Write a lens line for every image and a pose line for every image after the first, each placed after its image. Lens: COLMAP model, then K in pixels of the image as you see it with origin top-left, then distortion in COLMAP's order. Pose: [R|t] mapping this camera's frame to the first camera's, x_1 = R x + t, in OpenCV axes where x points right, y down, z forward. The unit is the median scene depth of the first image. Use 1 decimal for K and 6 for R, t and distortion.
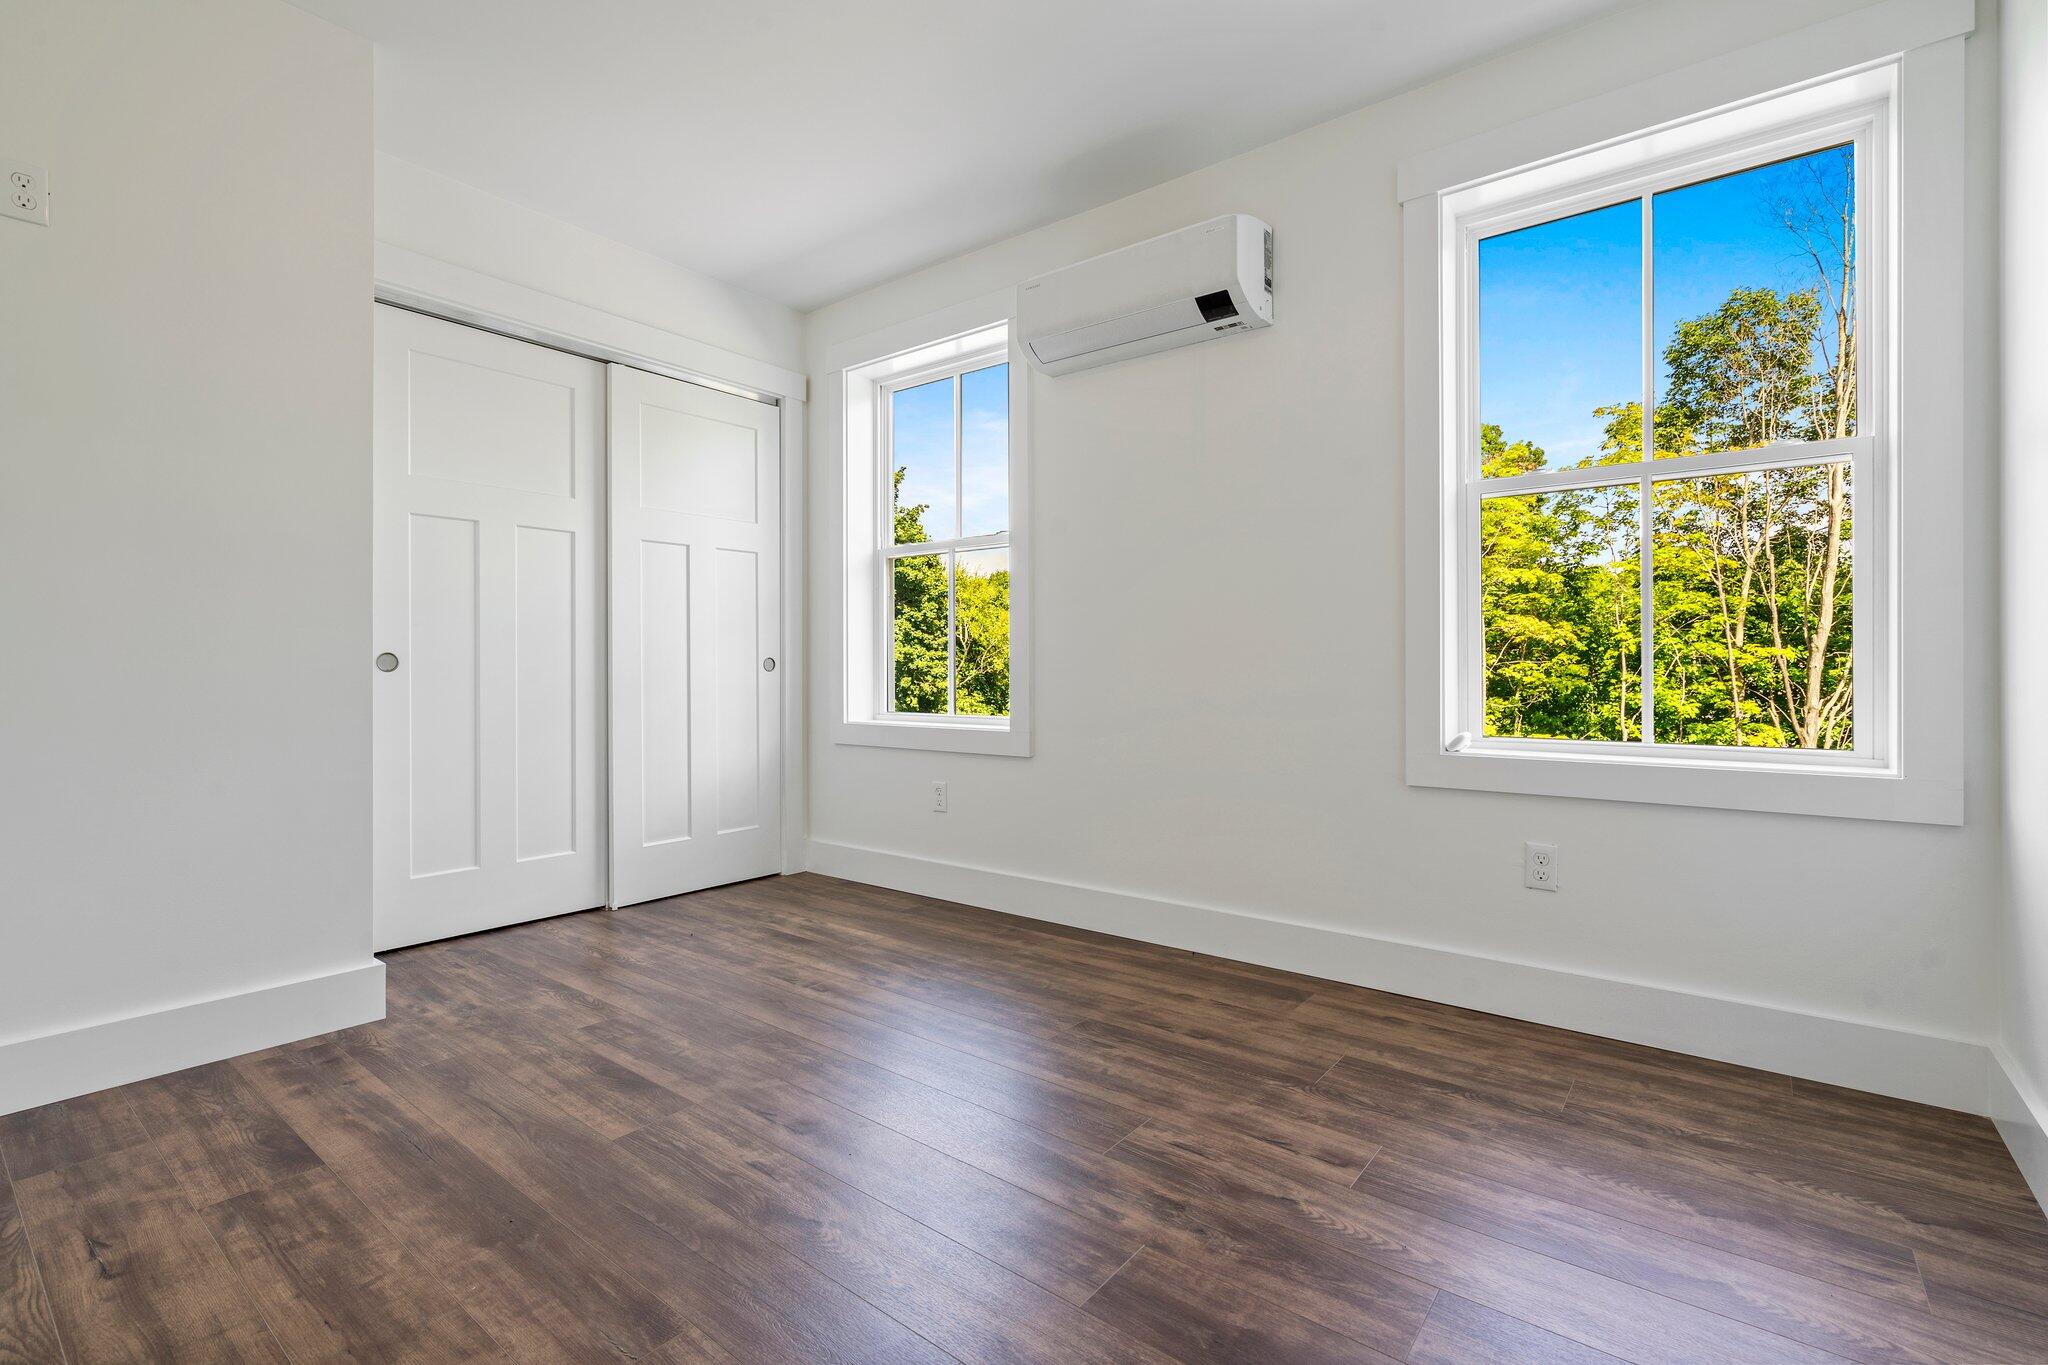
lens RADIAL K [[925.5, 0, 1021.5], [0, 925.5, 673.7], [0, 0, 1]] dist [-0.002335, -0.000553]
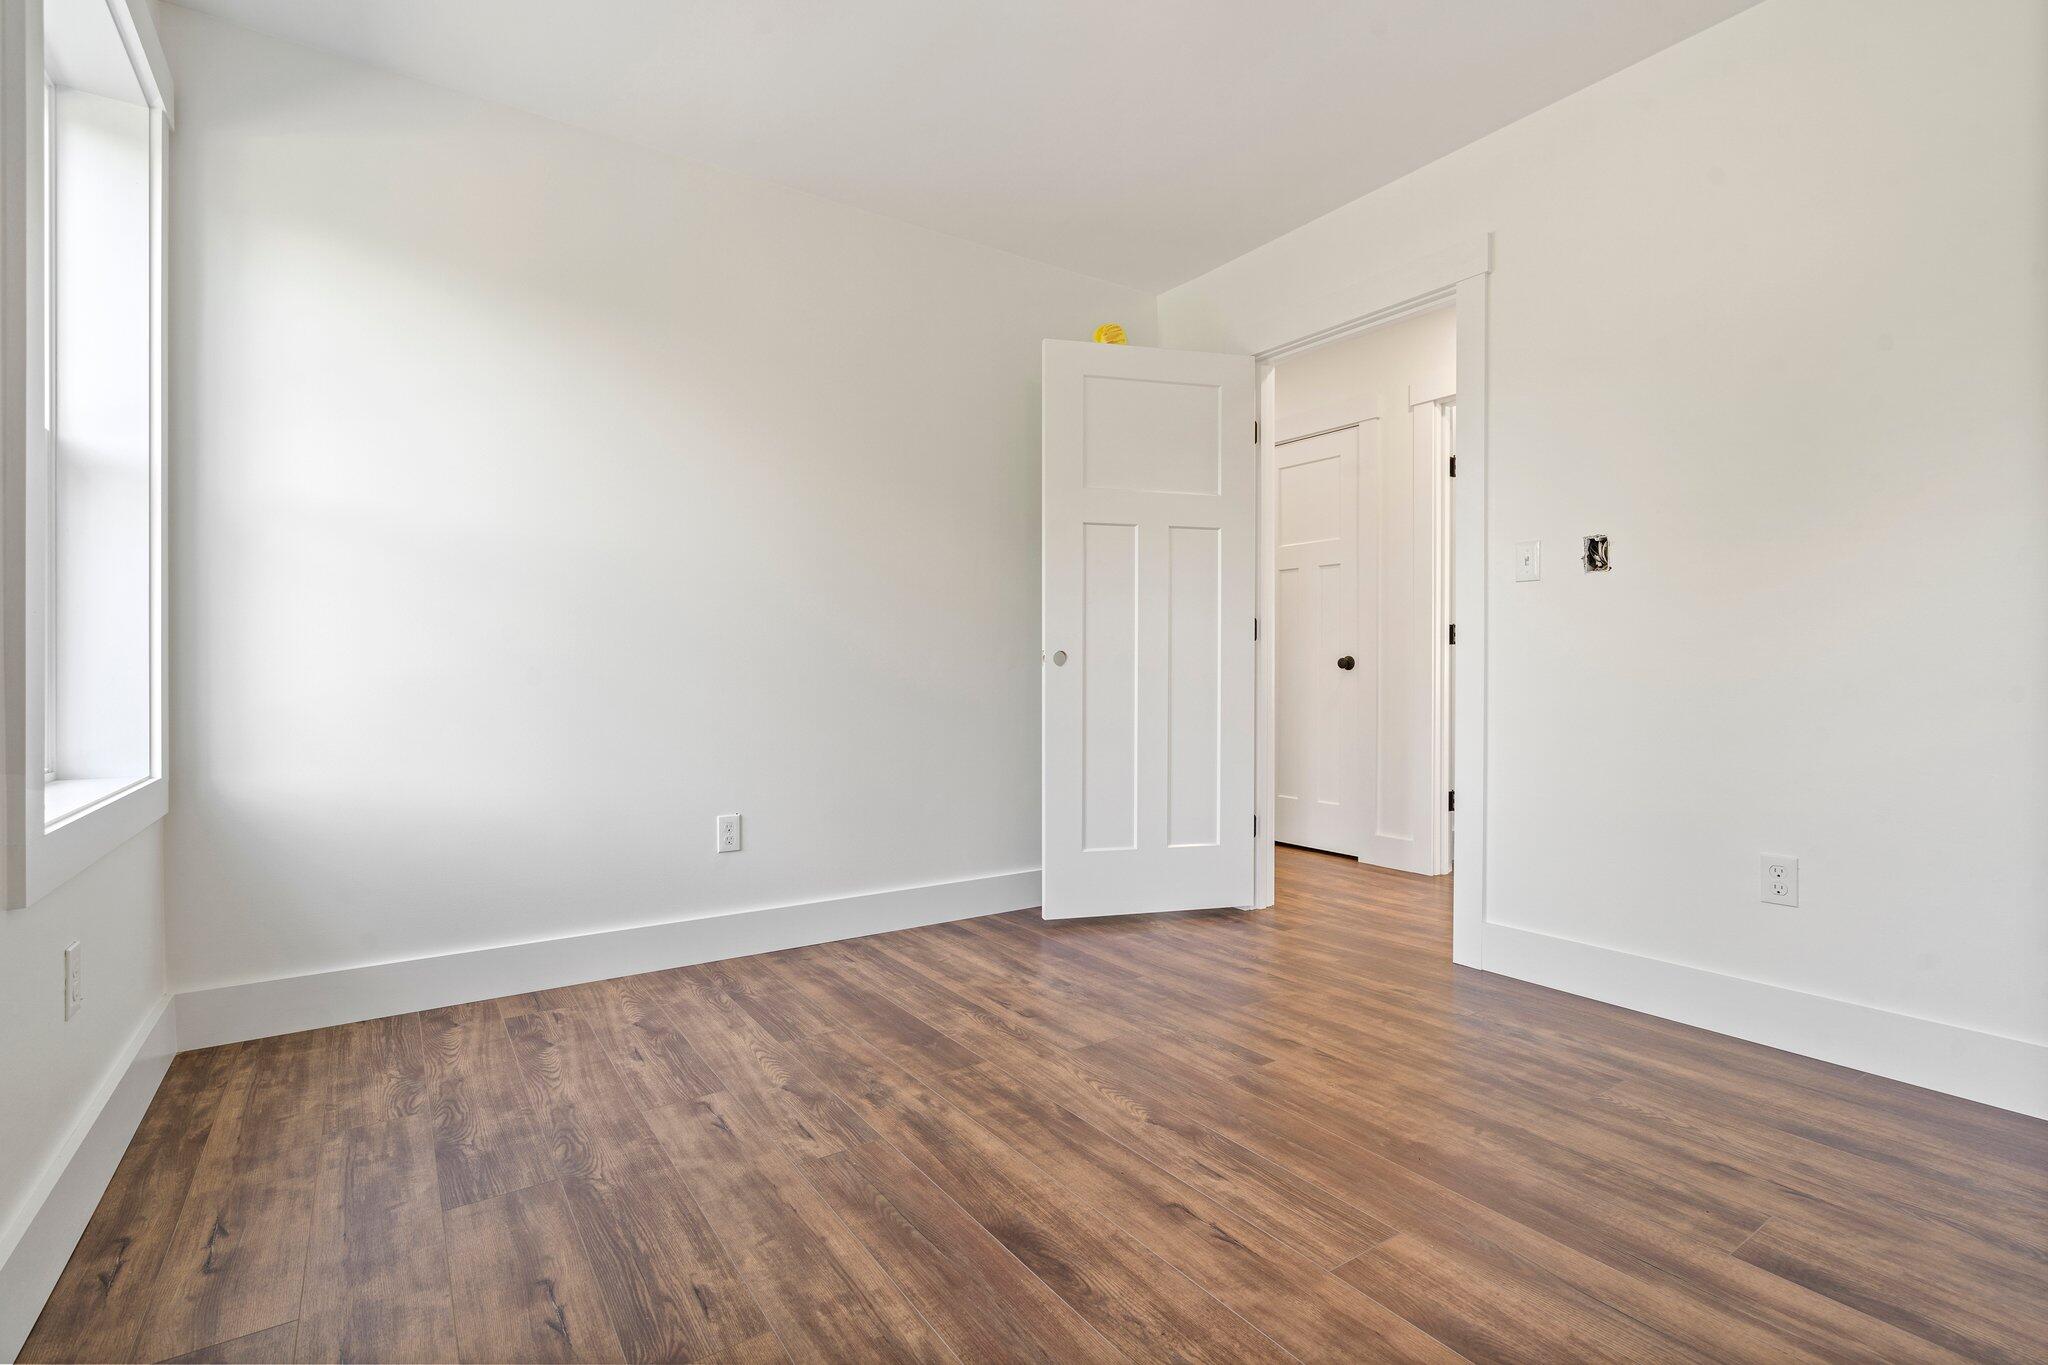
lens RADIAL K [[925.5, 0, 1026.6], [0, 925.5, 674.7], [0, 0, 1]] dist [-0.002335, -0.000553]
pose [[-0.953341, 0.001093, 0.301894, -0.367748], [0.004980, 0.999914, 0.012106, -0.014885], [-0.301855, 0.013045, -0.953265, 1.871385]]
